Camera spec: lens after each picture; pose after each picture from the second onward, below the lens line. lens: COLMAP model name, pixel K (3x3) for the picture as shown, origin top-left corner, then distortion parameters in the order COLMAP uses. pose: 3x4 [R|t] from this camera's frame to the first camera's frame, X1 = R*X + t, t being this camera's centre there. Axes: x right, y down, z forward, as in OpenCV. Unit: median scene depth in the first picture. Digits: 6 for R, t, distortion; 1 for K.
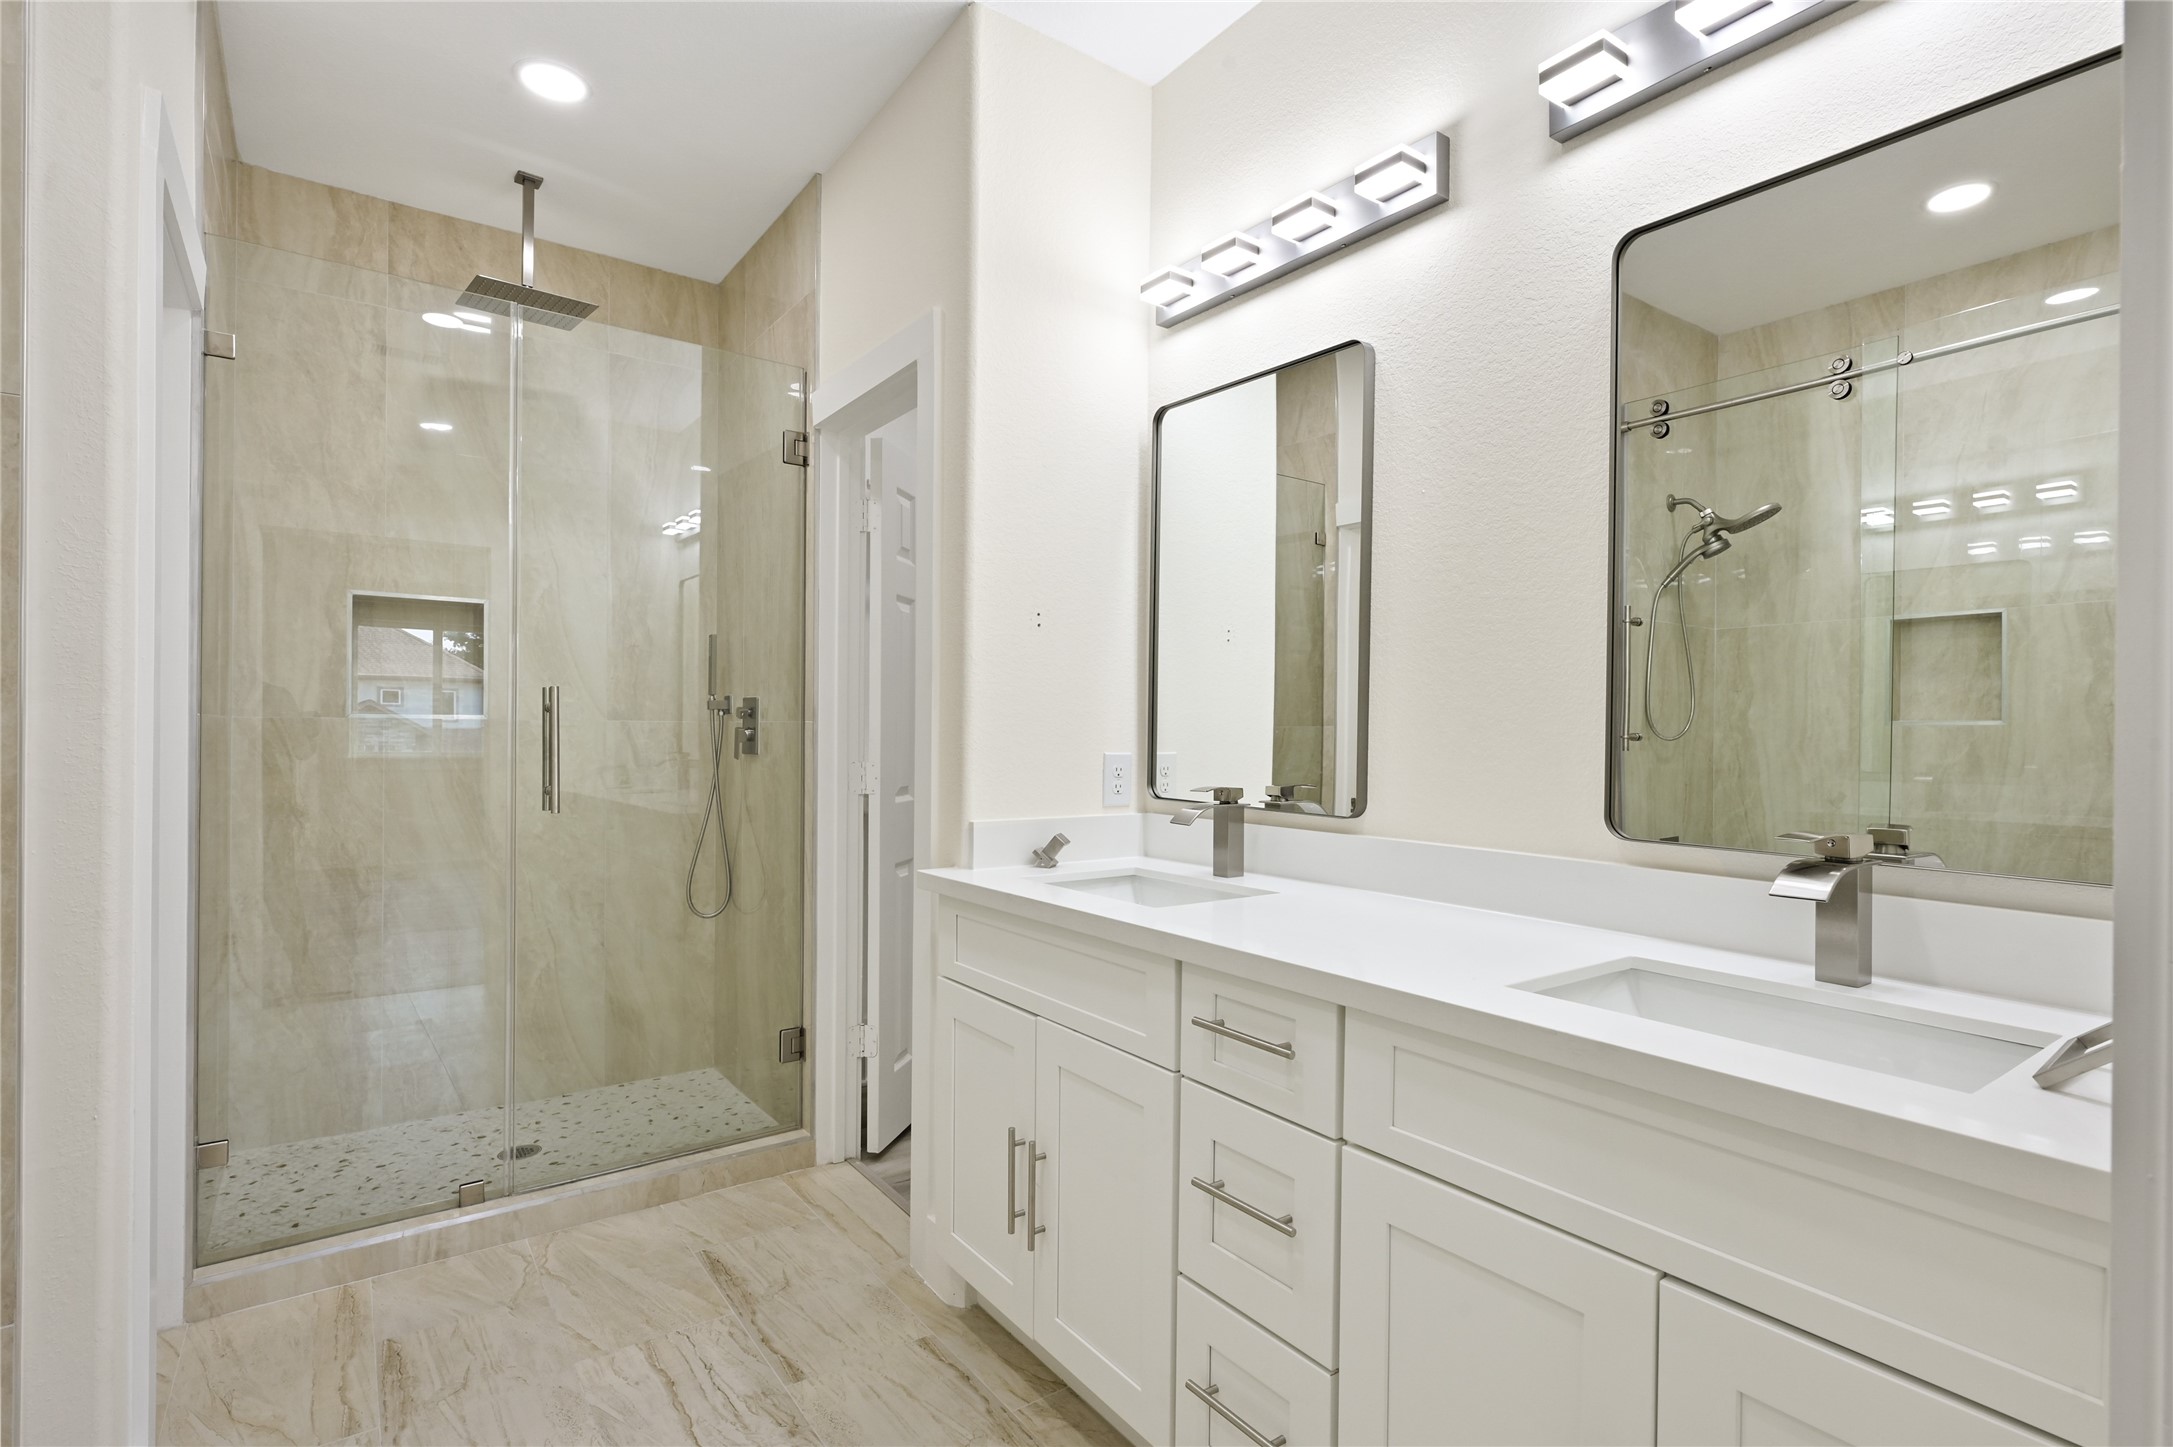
lens RADIAL K [[1032.0, 0, 1085.8], [0, 1032.0, 728.5], [0, 0, 1]] dist [-0.002927, -0.000077]
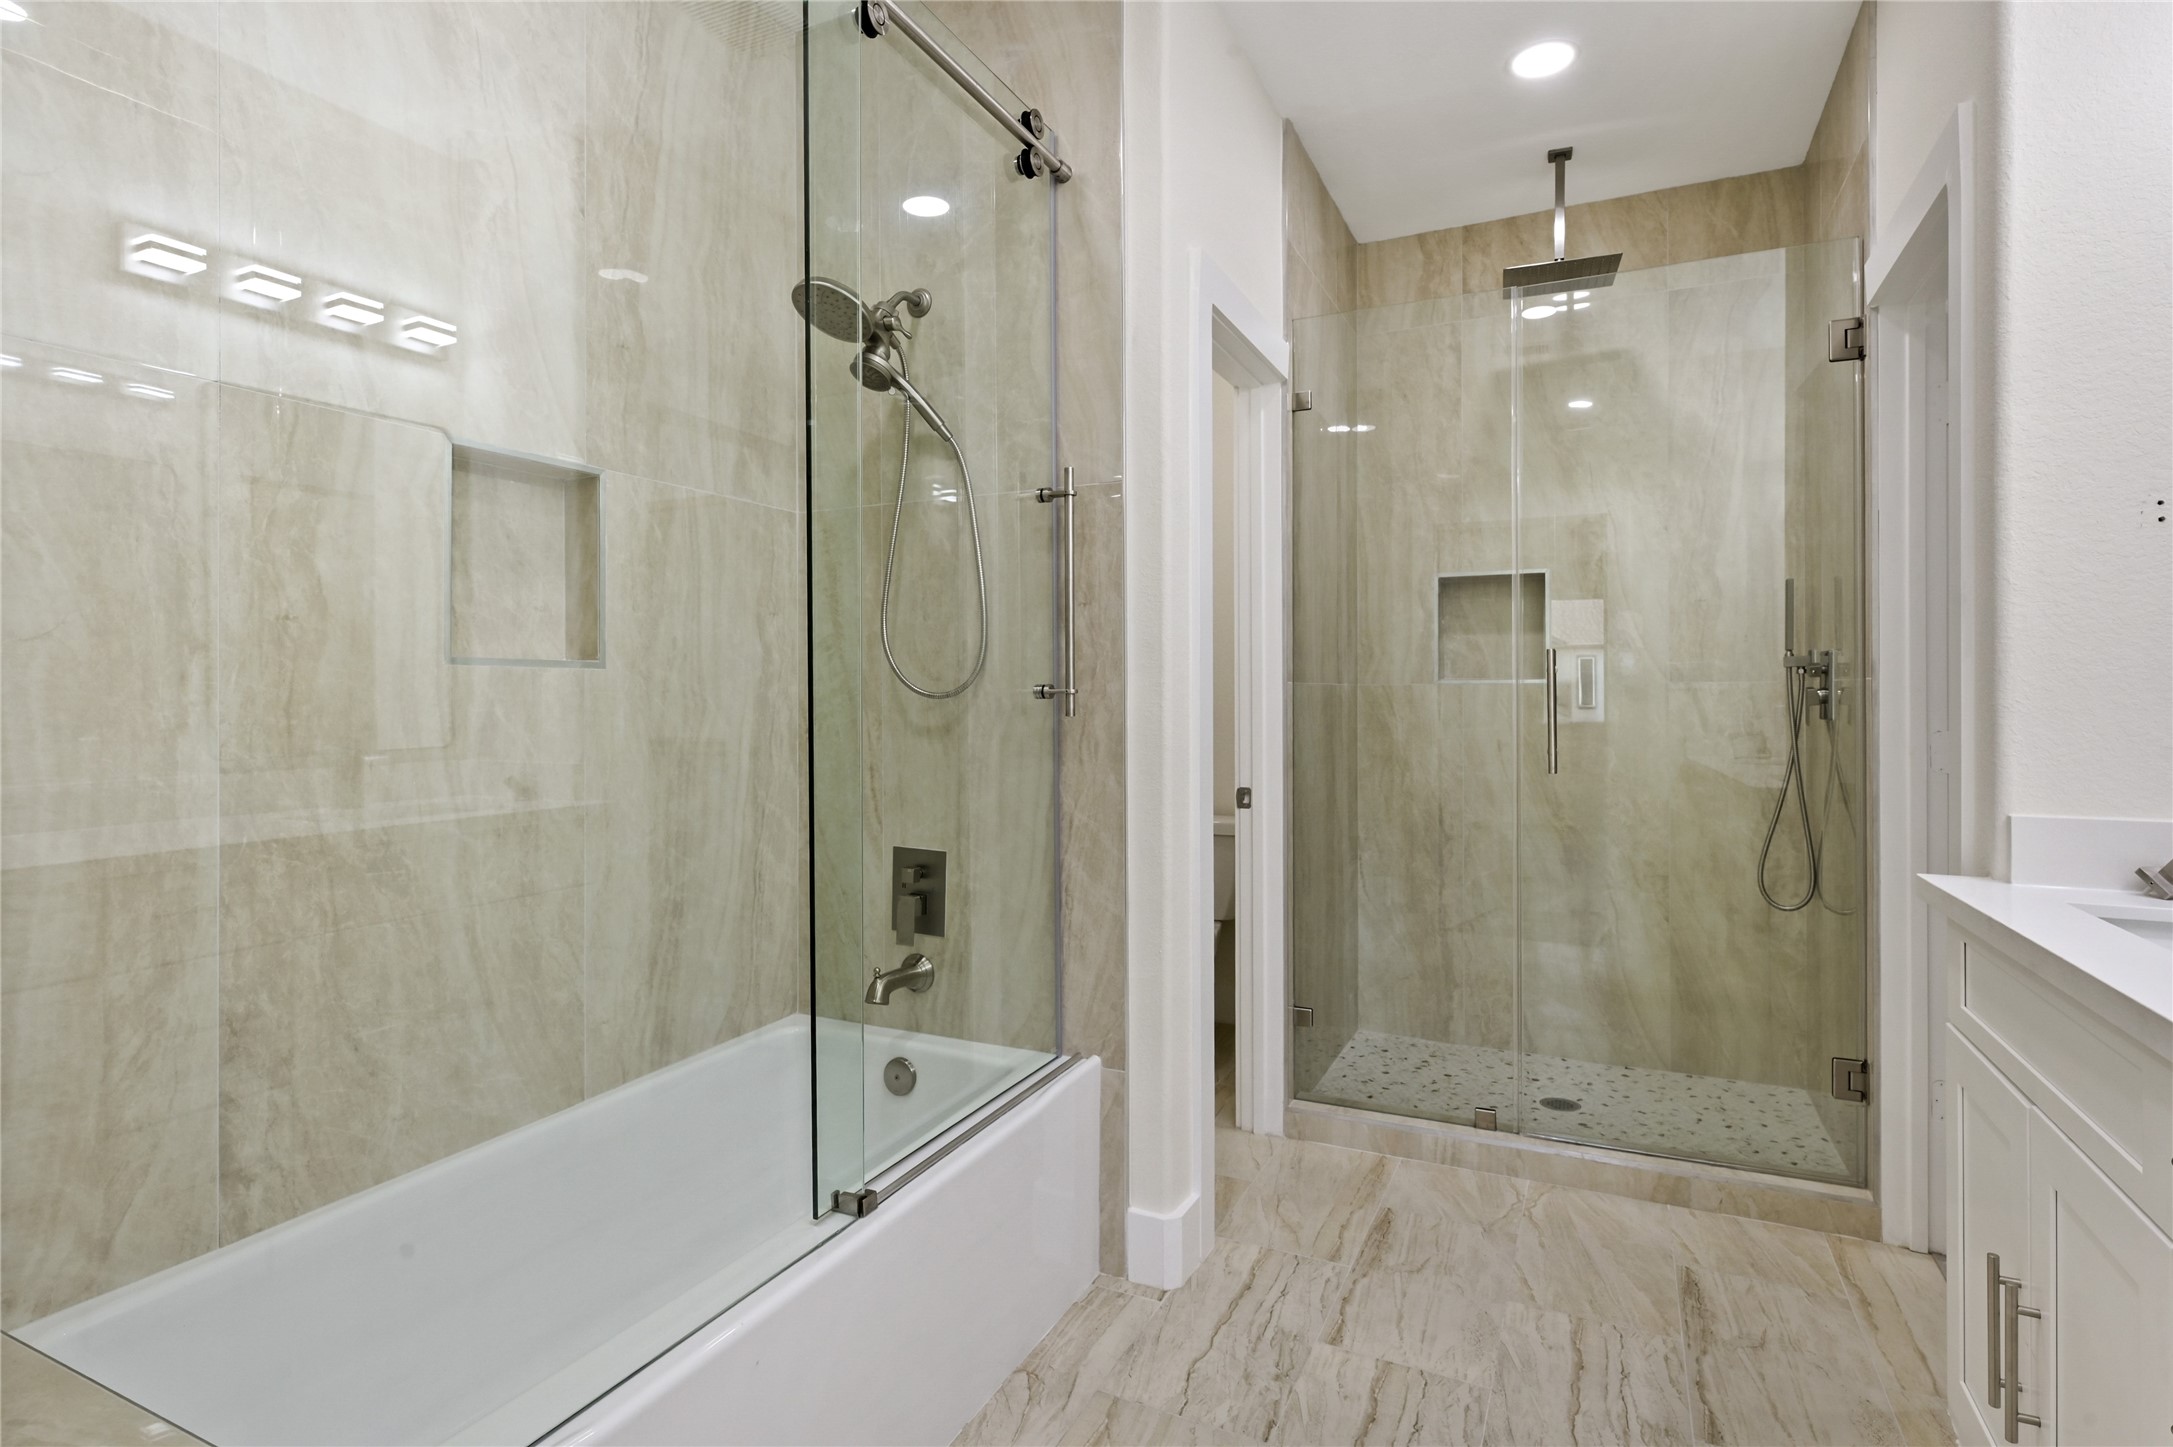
lens RADIAL K [[1032.0, 0, 1021.6], [0, 1032.0, 692.0], [0, 0, 1]] dist [-0.002927, -0.000077]
pose [[0.473764, -0.009110, -0.880605, 0.104029], [0.007539, 0.999952, -0.006289, 0.003130], [0.880620, -0.003659, 0.473809, 0.042868]]
